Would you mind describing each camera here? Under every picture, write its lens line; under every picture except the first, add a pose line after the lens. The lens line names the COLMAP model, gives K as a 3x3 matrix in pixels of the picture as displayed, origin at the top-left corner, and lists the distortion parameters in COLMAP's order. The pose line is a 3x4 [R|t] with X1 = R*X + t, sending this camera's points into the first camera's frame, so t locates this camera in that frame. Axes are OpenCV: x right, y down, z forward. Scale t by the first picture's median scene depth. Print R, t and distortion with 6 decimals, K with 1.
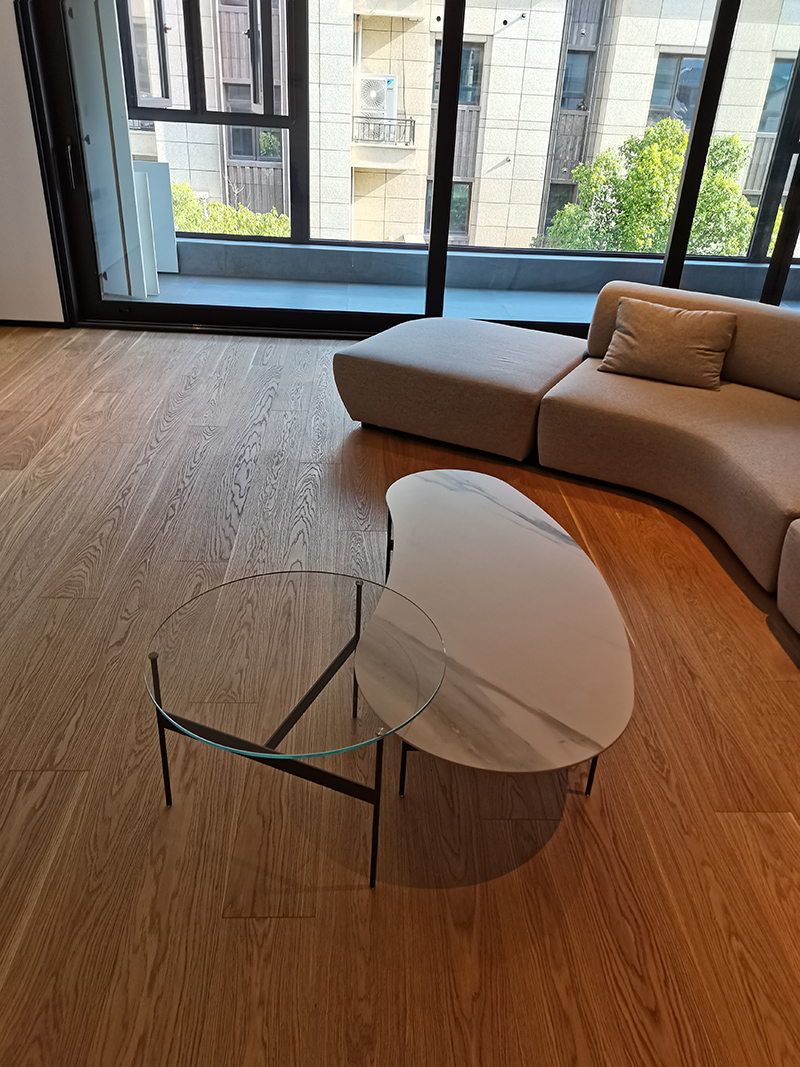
lens RADIAL K [[813.8, 0, 401.4], [0, 813.8, 529.9], [0, 0, 1]] dist [0.049135, -0.035888]
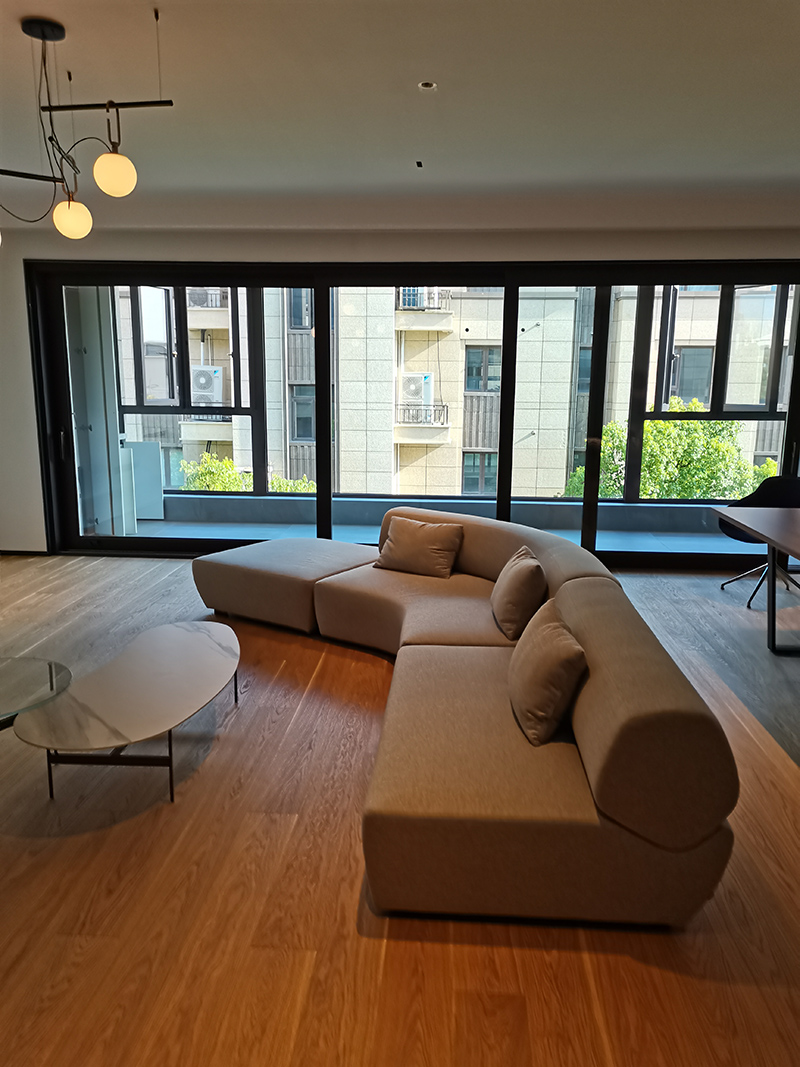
lens RADIAL K [[813.8, 0, 409.7], [0, 813.8, 534.1], [0, 0, 1]] dist [0.049135, -0.035888]
pose [[0.993554, -0.019437, -0.111682, 0.470274], [-0.015285, 0.953226, -0.301872, 0.167028], [0.112326, 0.301633, 0.946784, -0.306743]]
